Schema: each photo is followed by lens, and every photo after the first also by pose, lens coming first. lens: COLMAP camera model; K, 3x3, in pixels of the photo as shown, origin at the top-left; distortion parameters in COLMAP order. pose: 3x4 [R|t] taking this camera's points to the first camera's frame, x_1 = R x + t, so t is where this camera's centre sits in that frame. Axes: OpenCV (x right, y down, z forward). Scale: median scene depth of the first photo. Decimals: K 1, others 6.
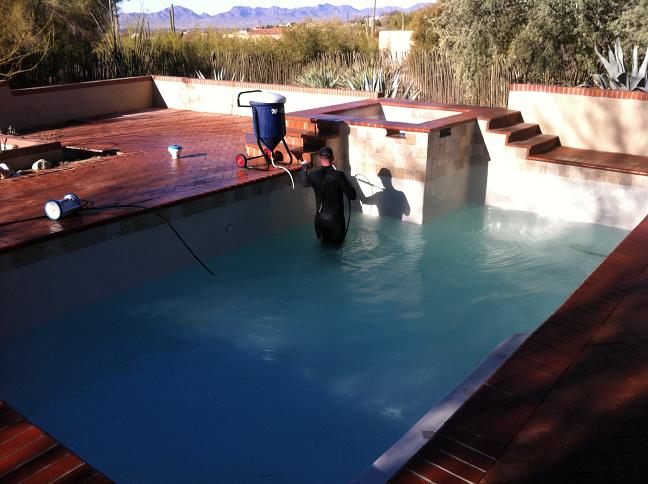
lens RADIAL K [[608.6, 0, 323.3], [0, 608.6, 242.0], [0, 0, 1]] dist [0.000477, 0.000000]
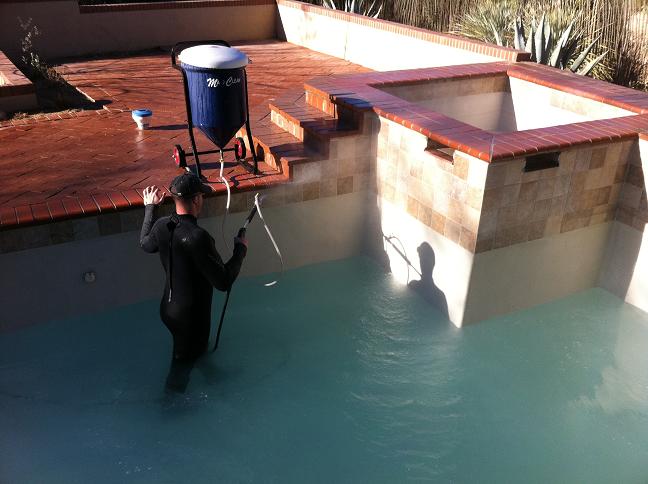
lens RADIAL K [[608.6, 0, 325.1], [0, 608.6, 242.1], [0, 0, 1]] dist [0.000477, 0.000000]
pose [[0.911733, 0.206995, -0.354817, 0.218385], [-0.165305, 0.975615, 0.144395, -0.151435], [0.376054, -0.072997, 0.923718, 0.455819]]
